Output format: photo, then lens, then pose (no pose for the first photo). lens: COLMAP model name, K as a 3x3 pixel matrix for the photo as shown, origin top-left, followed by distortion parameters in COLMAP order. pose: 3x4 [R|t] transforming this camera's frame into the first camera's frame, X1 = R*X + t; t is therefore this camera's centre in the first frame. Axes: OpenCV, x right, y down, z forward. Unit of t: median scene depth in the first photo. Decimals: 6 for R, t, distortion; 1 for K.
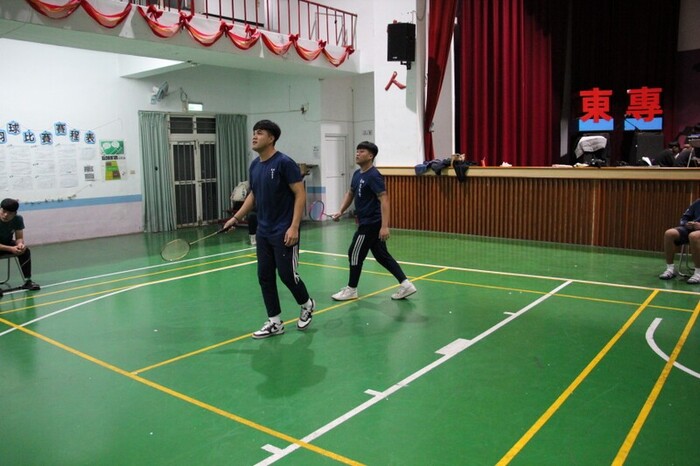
lens RADIAL K [[578.8, 0, 344.8], [0, 578.8, 242.9], [0, 0, 1]] dist [-0.181281, 0.156141]
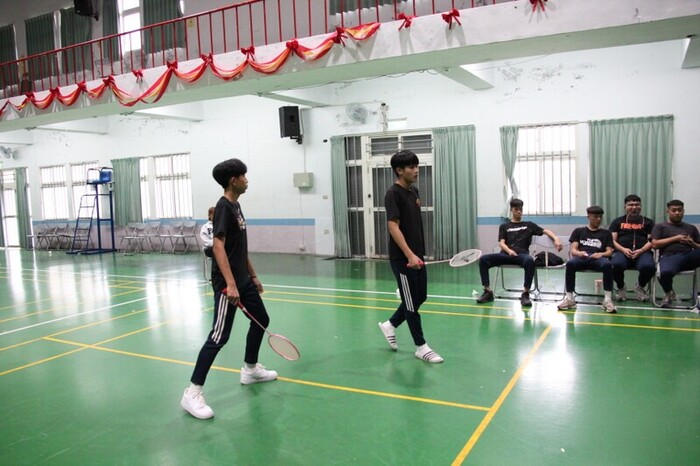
lens RADIAL K [[578.8, 0, 344.8], [0, 578.8, 242.9], [0, 0, 1]] dist [-0.181281, 0.156141]
pose [[0.165263, 0.108806, -0.980229, 0.721598], [-0.116733, 0.989067, 0.090106, -0.150136], [0.979317, 0.099534, 0.176158, 0.911417]]
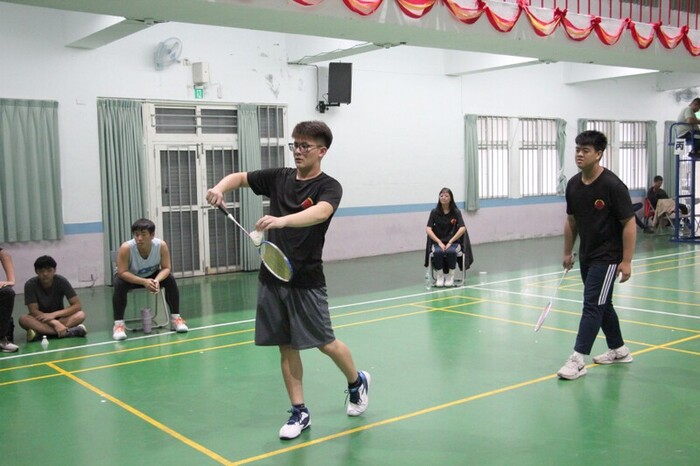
lens RADIAL K [[801.0, 0, 349.1], [0, 801.0, 242.4], [0, 0, 1]] dist [-0.080423, 0.340598]
pose [[0.966721, 0.020289, -0.255025, 0.163400], [-0.034097, 0.998175, -0.049840, -0.033081], [0.253549, 0.056877, 0.965649, 0.198511]]
